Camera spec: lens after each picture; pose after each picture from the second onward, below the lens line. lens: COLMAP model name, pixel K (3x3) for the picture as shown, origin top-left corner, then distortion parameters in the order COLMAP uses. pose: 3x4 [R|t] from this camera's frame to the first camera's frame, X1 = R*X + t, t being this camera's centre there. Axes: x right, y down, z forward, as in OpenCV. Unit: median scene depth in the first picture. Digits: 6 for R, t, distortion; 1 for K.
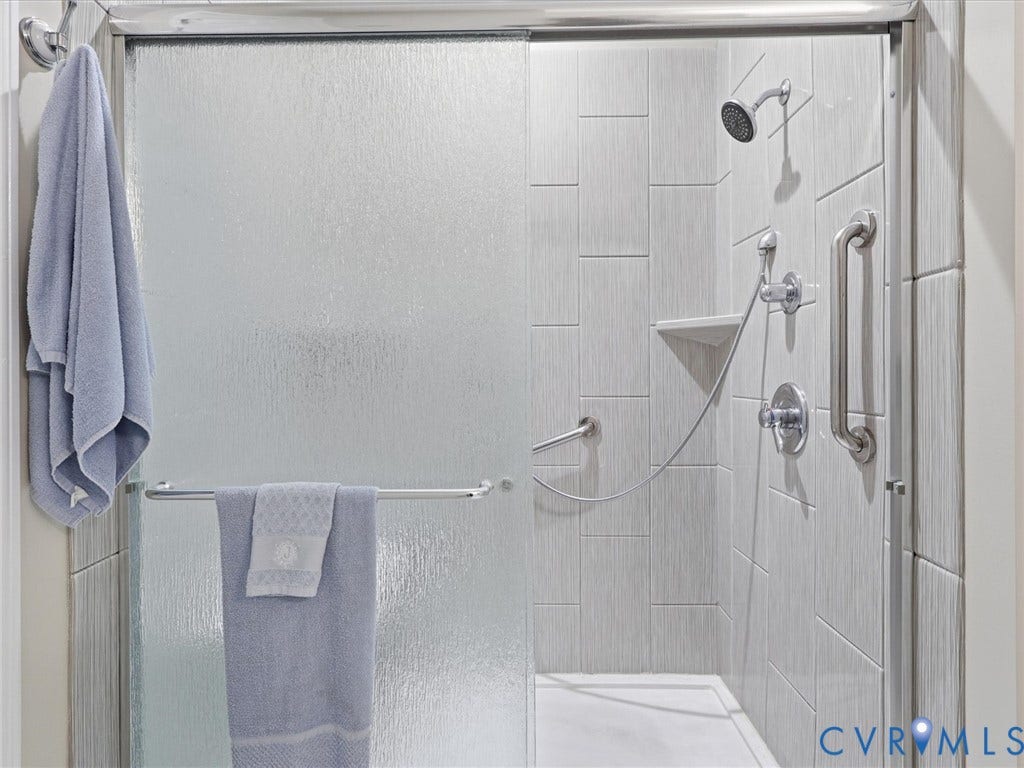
lens RADIAL K [[540.1, 0, 510.1], [0, 540.1, 377.7], [0, 0, 1]] dist [-0.000426, 0.000415]
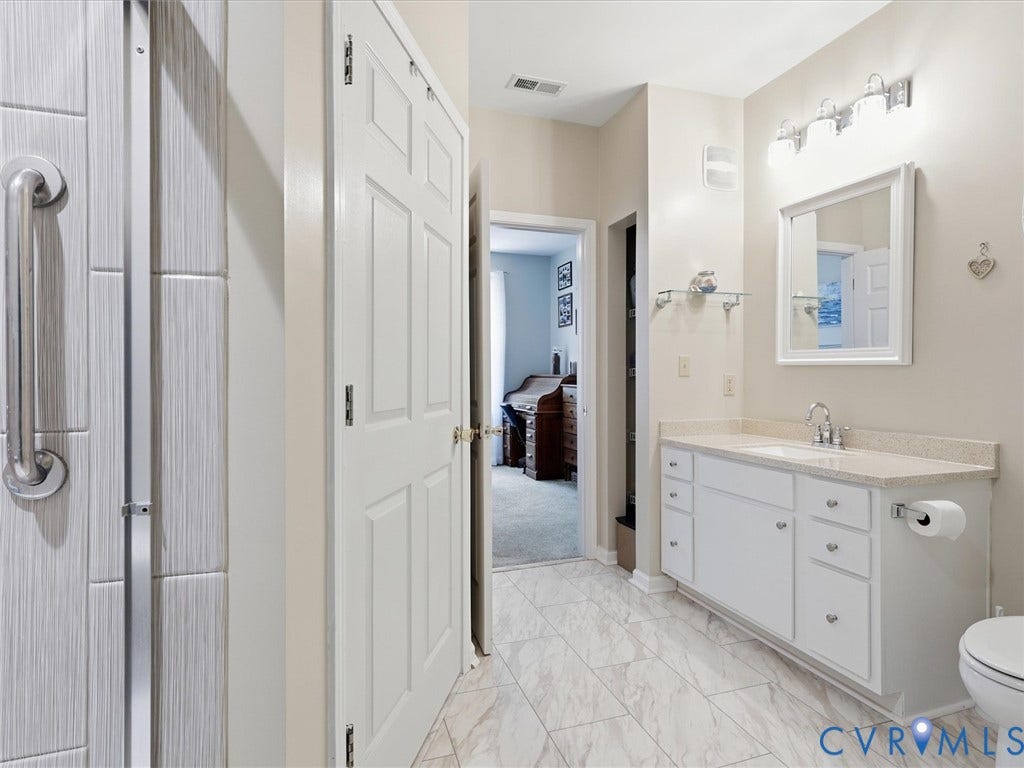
lens RADIAL K [[540.1, 0, 510.1], [0, 540.1, 377.7], [0, 0, 1]] dist [-0.000426, 0.000415]
pose [[-0.335823, 0.000292, 0.941925, -0.317940], [0.007609, 0.999968, 0.002403, -0.005824], [-0.941895, 0.007974, -0.335814, 0.776498]]
